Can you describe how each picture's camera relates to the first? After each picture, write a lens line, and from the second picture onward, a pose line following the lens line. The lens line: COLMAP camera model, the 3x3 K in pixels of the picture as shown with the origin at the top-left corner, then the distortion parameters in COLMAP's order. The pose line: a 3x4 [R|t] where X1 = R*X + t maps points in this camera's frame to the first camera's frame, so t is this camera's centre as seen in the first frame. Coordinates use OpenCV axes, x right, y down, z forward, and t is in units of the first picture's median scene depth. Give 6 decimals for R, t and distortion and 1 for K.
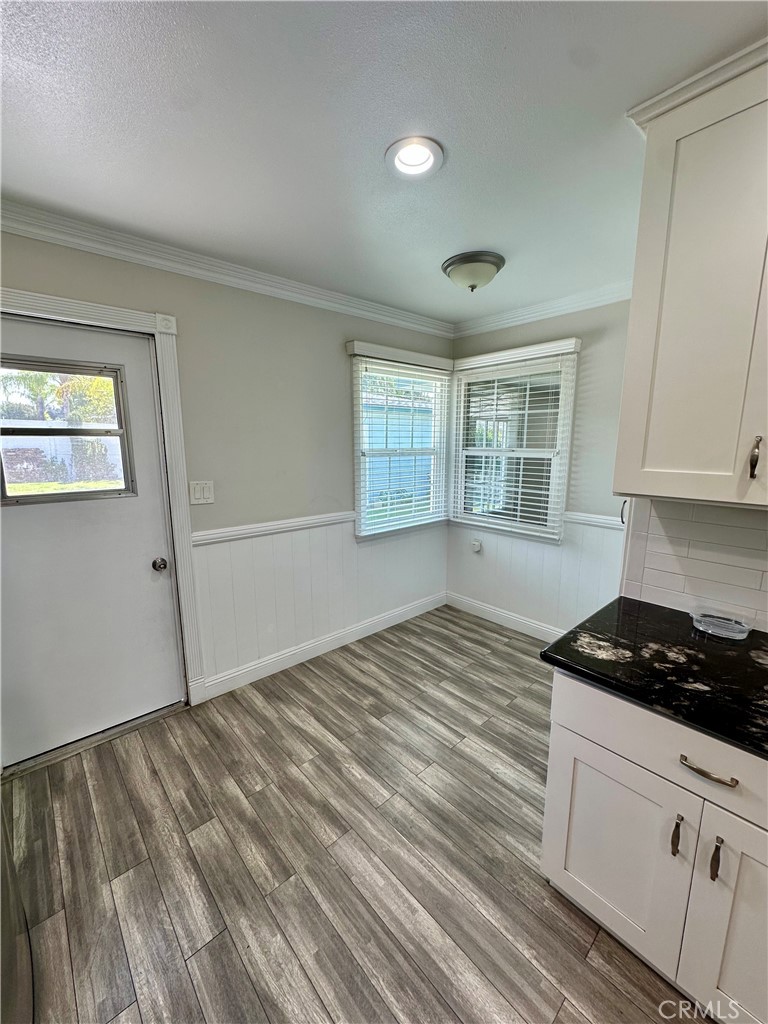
lens RADIAL K [[411.7, 0, 384.0], [0, 411.7, 512.0], [0, 0, 1]] dist [0.000098, 0.000145]
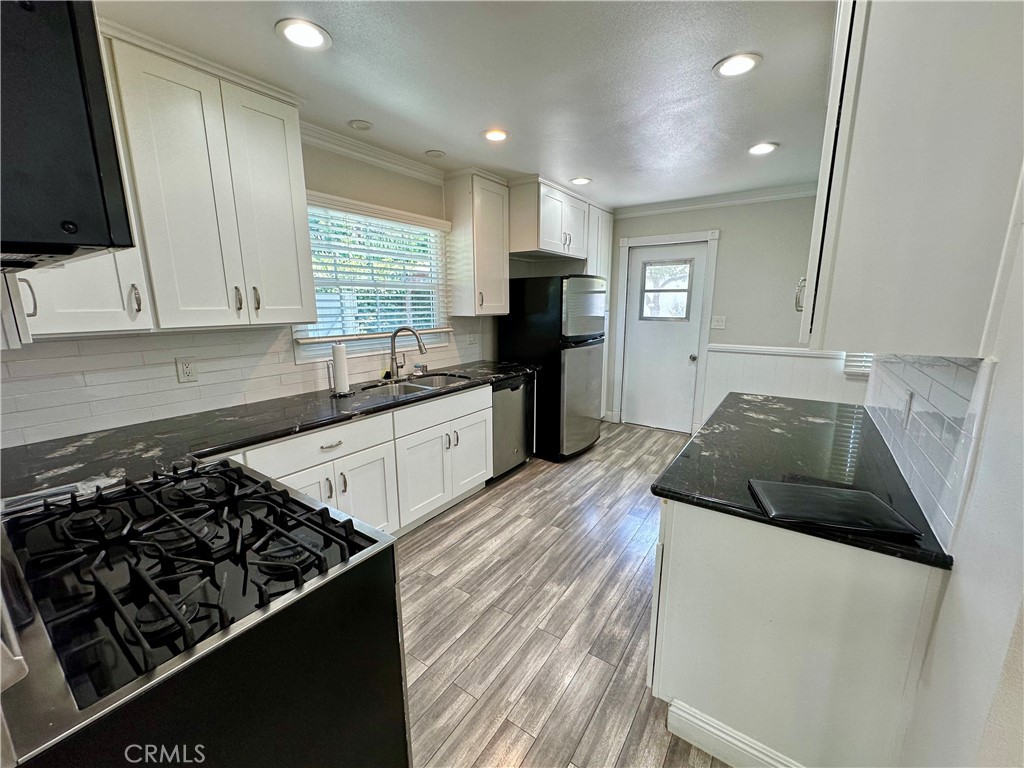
lens RADIAL K [[411.7, 0, 512.0], [0, 411.7, 384.0], [0, 0, 1]] dist [0.000098, 0.000145]
pose [[0.236740, 0.197125, -0.951365, 1.294187], [-0.162825, 0.973402, 0.161173, 0.083915], [0.957832, 0.116750, 0.262540, -0.372135]]
